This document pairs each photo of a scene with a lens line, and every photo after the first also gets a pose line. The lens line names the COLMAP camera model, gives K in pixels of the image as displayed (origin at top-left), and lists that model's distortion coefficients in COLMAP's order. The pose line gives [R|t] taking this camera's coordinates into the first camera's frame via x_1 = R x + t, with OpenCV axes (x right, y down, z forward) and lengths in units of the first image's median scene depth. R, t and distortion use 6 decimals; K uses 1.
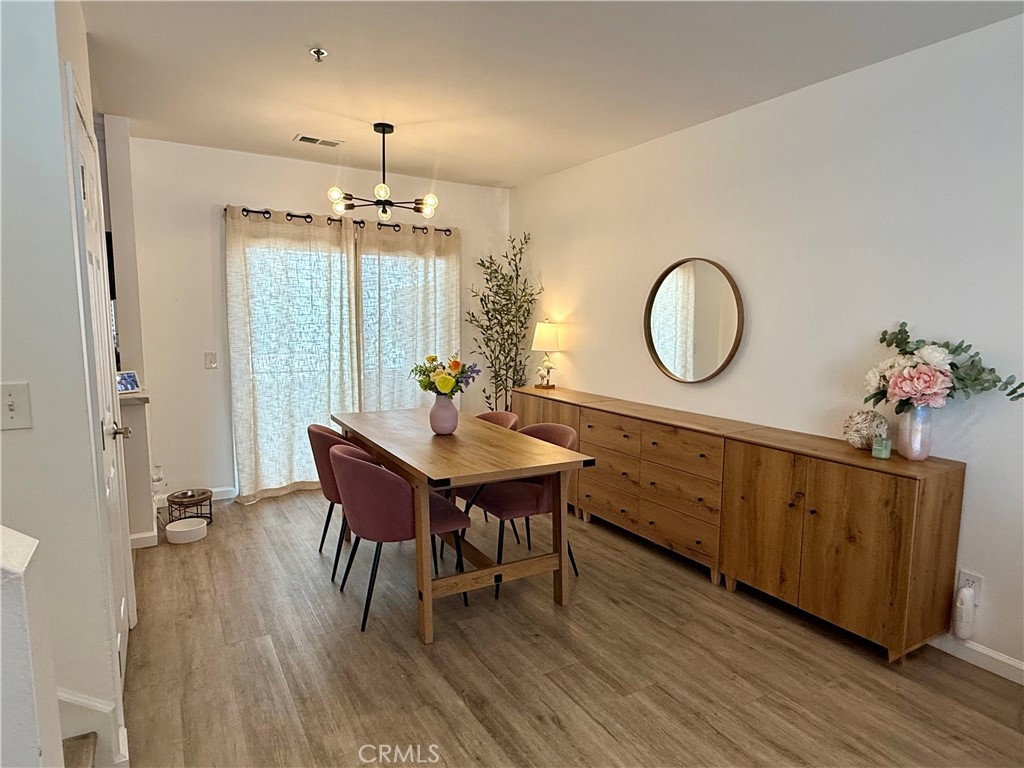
lens RADIAL K [[592.2, 0, 508.5], [0, 592.2, 387.9], [0, 0, 1]] dist [-0.004277, 0.000223]
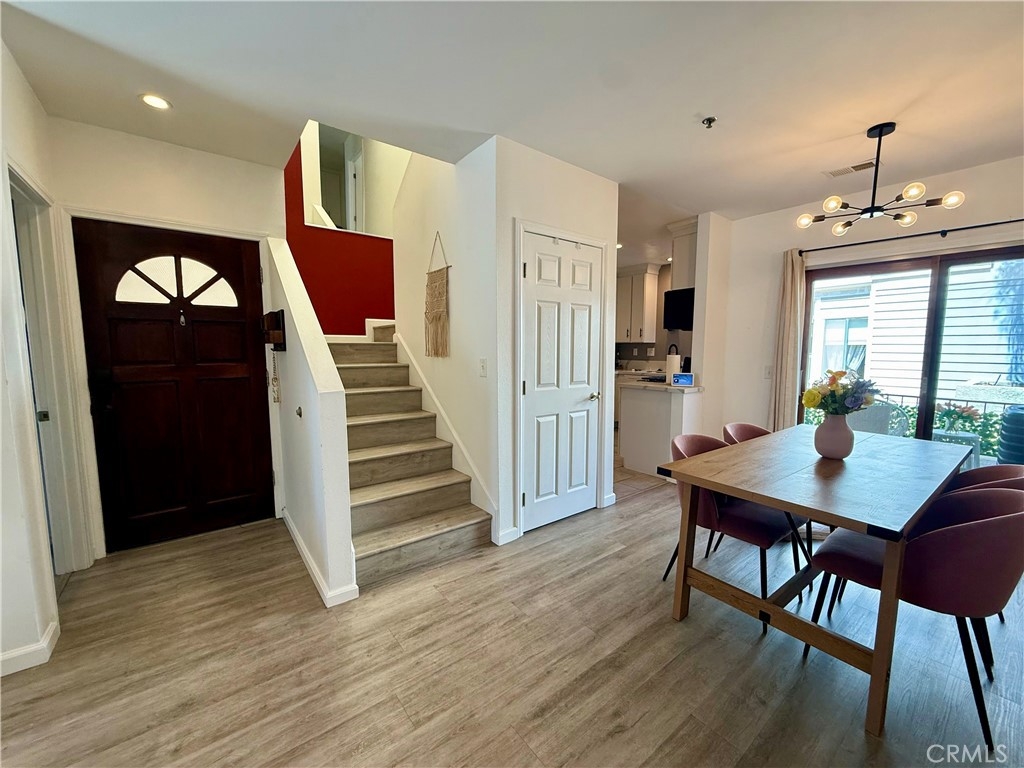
lens RADIAL K [[407.0, 0, 510.4], [0, 407.0, 384.7], [0, 0, 1]] dist [-0.000838, 0.000194]
pose [[0.124096, 0.081462, -0.988921, 0.481505], [-0.123701, 0.990120, 0.066038, -0.013269], [0.984529, 0.114135, 0.132947, 0.480728]]
